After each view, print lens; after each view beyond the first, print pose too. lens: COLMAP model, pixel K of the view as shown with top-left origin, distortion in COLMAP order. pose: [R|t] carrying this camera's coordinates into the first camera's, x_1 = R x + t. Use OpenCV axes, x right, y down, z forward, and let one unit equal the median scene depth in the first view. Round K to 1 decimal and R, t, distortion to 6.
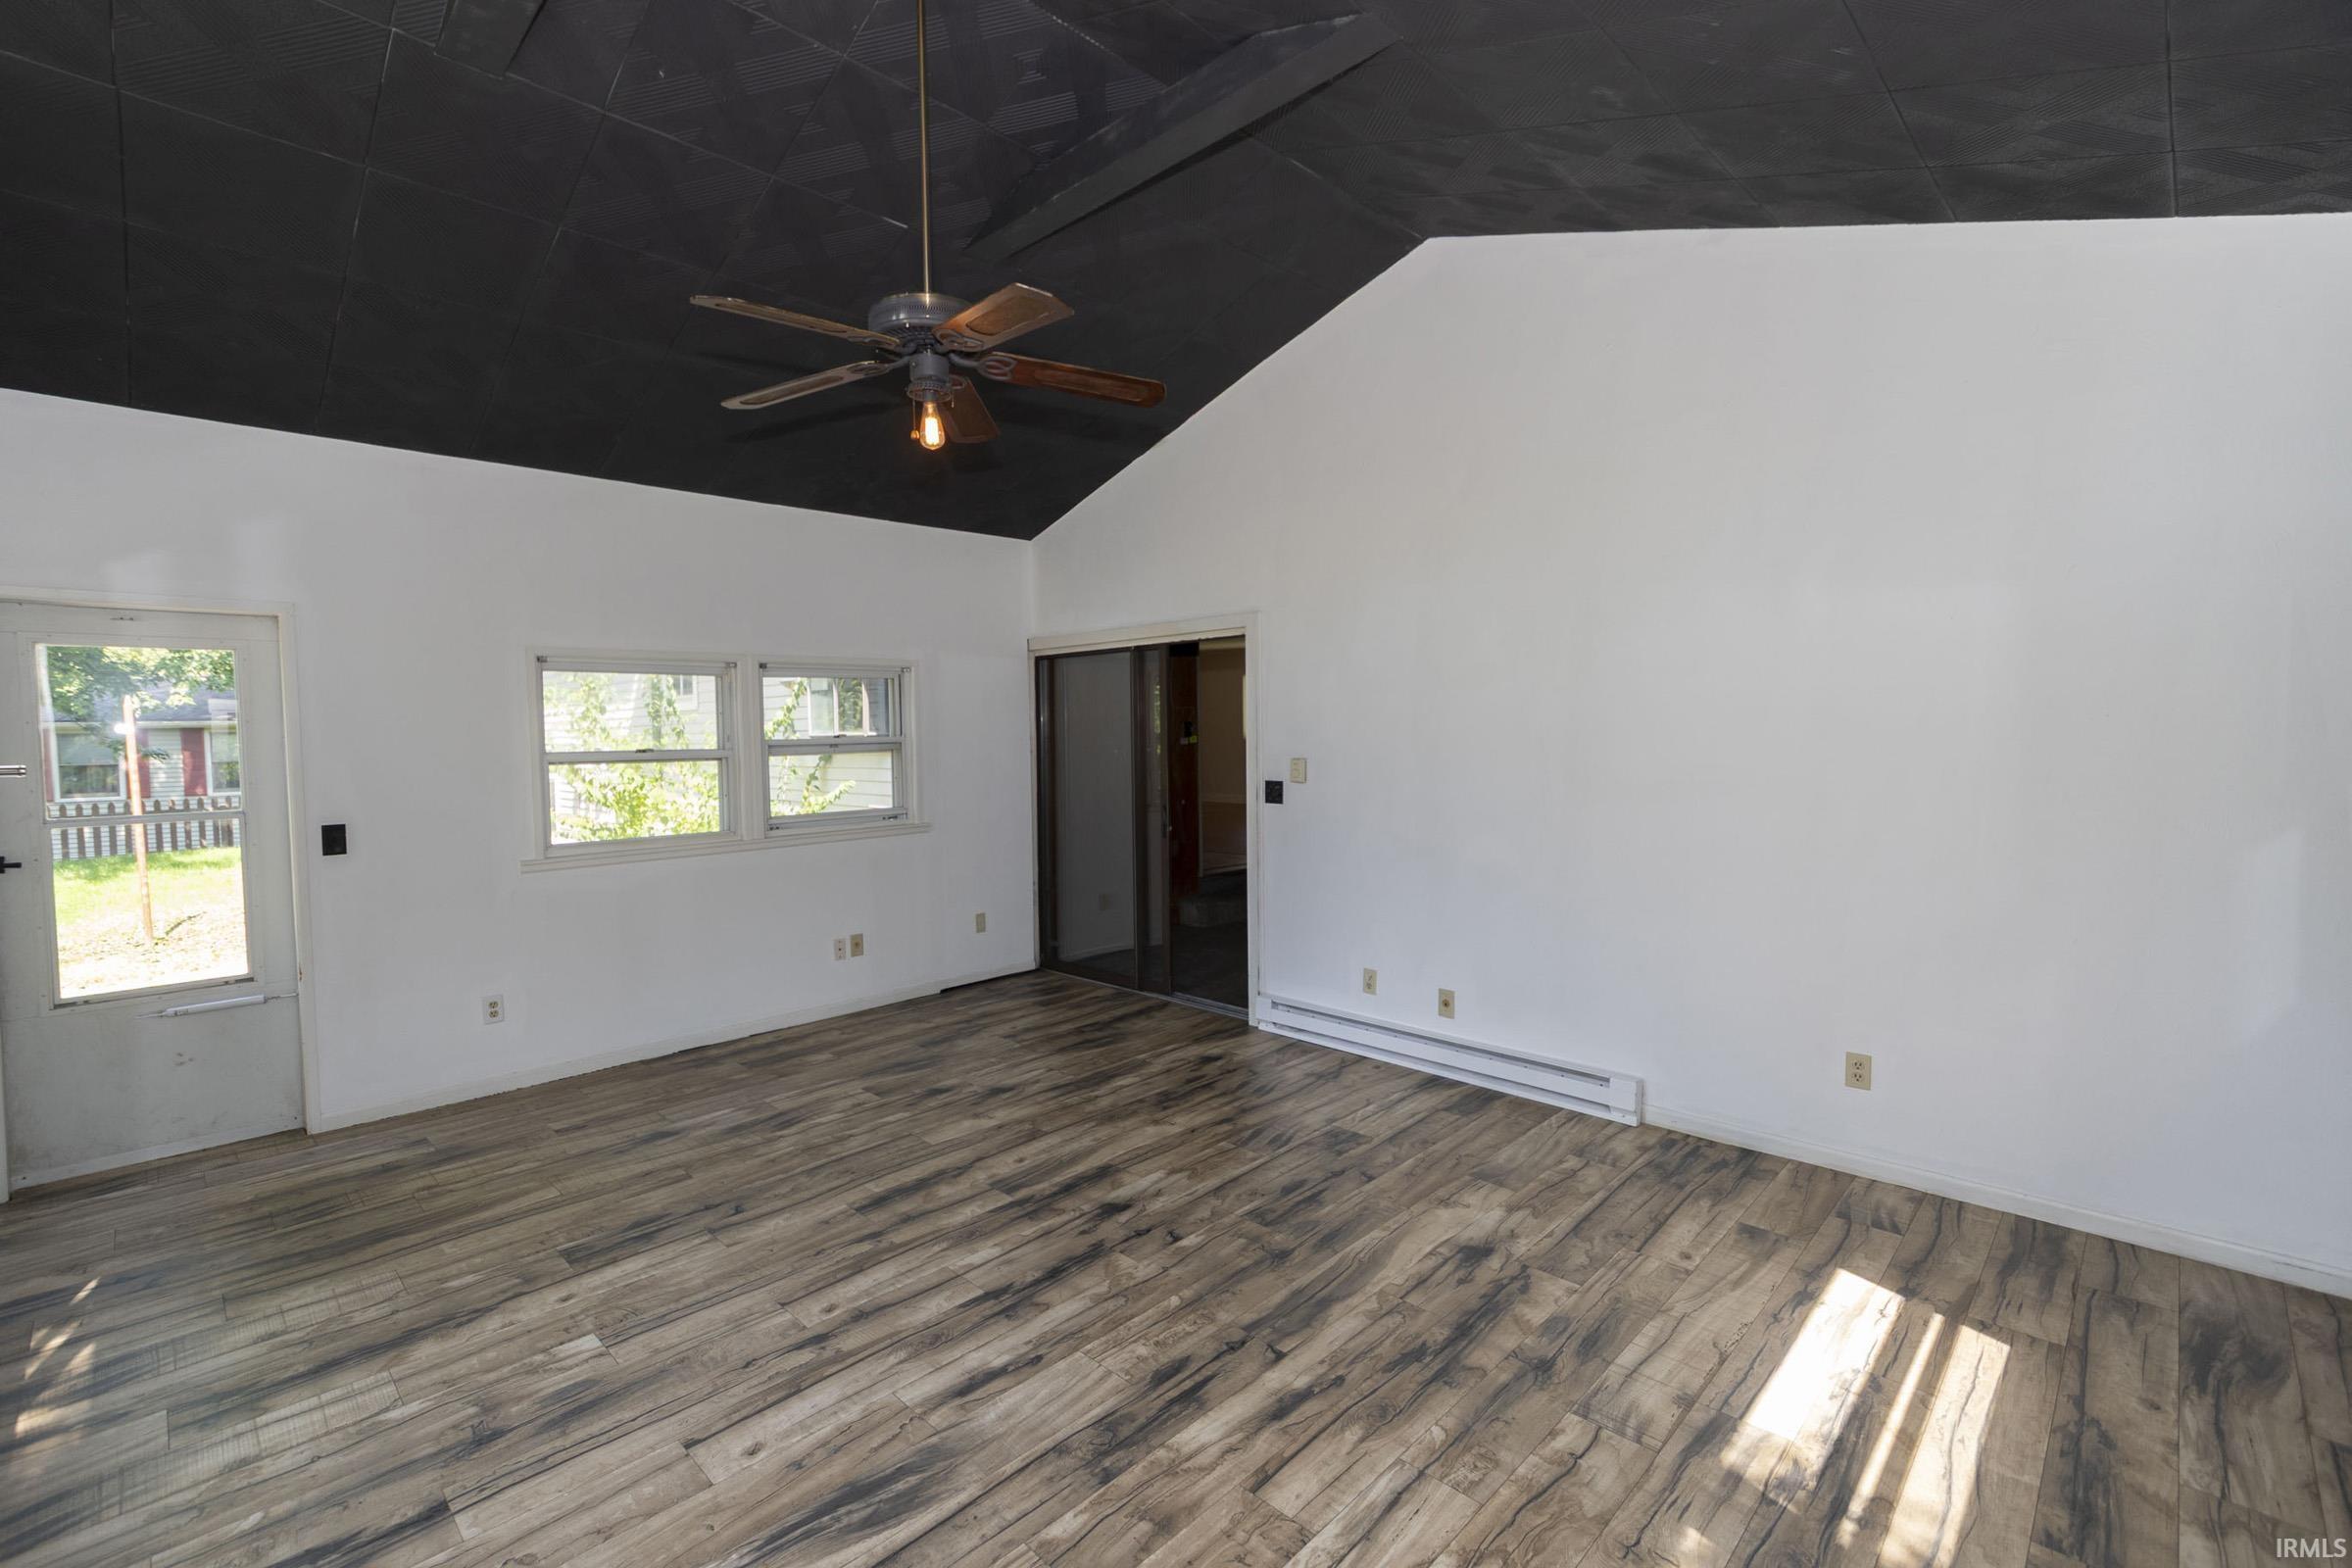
lens RADIAL K [[1018.4, 0, 1167.1], [0, 1018.4, 787.4], [0, 0, 1]] dist [-0.004191, 0.002436]
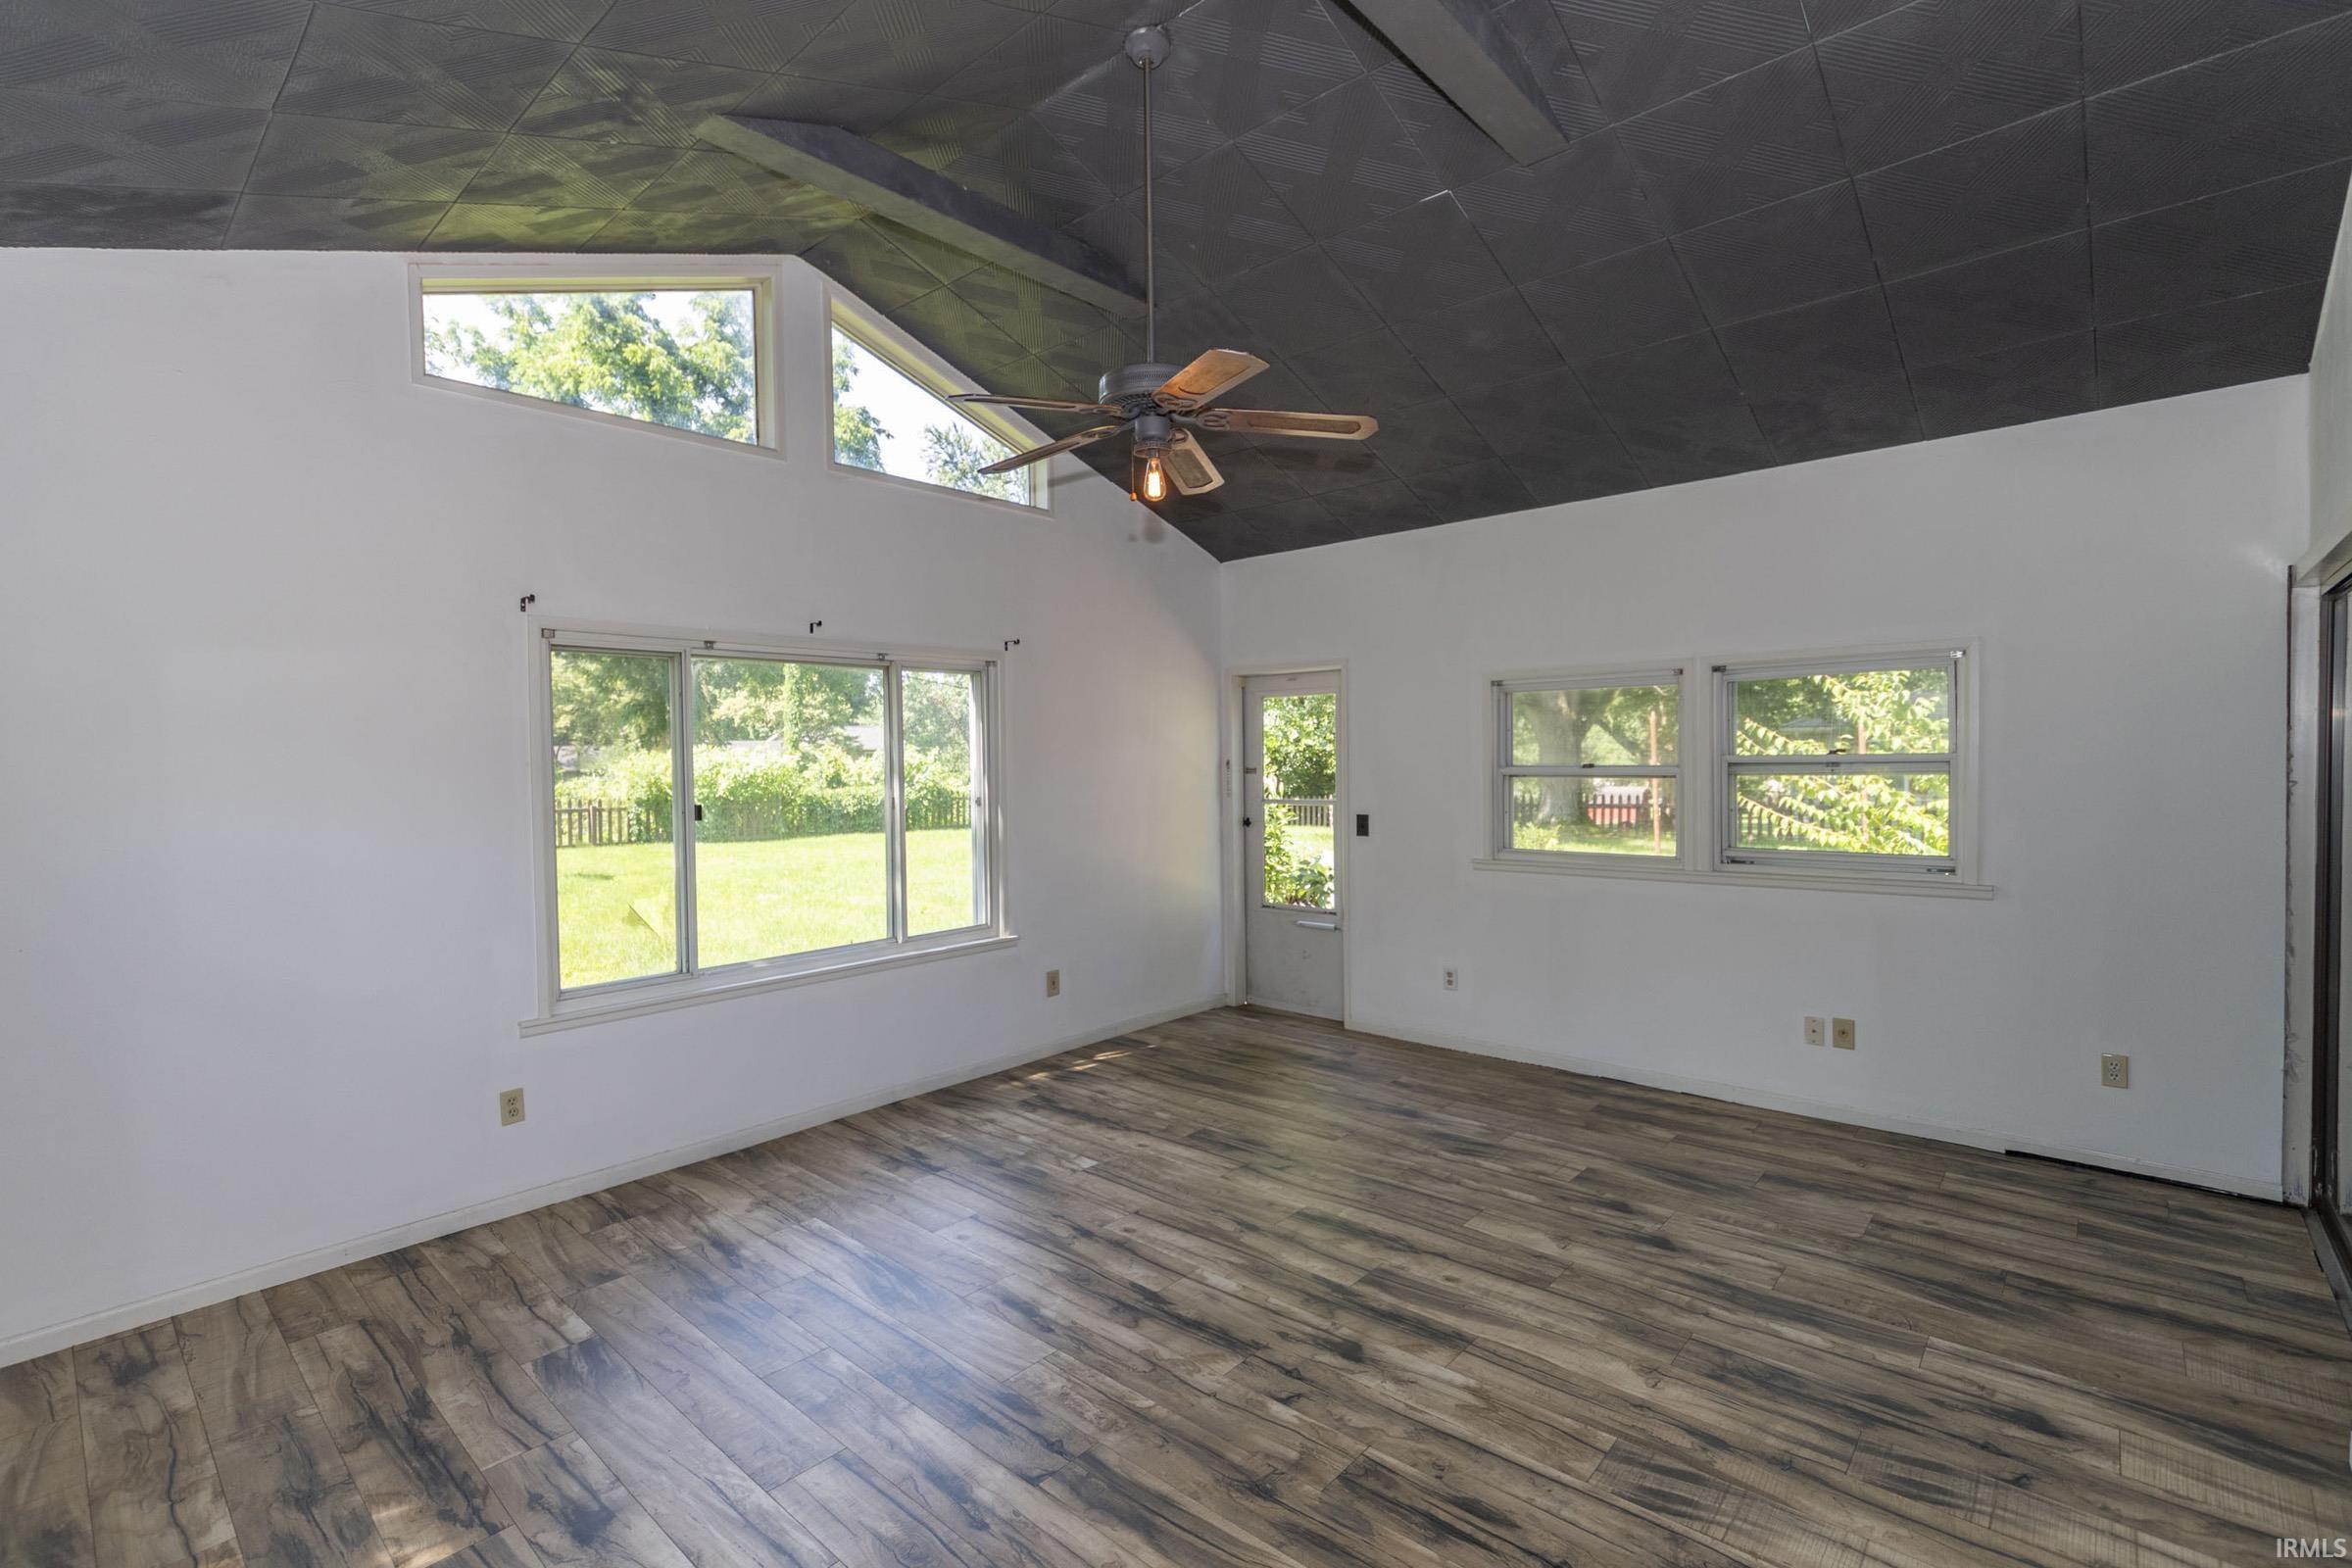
lens RADIAL K [[1072.2, 0, 1168.2], [0, 1072.2, 774.8], [0, 0, 1]] dist [-0.000293, -0.000541]
pose [[0.045511, 0.033485, -0.998402, 0.666668], [-0.045729, 0.998460, 0.031403, -0.053670], [0.997917, 0.044227, 0.046972, 0.685594]]
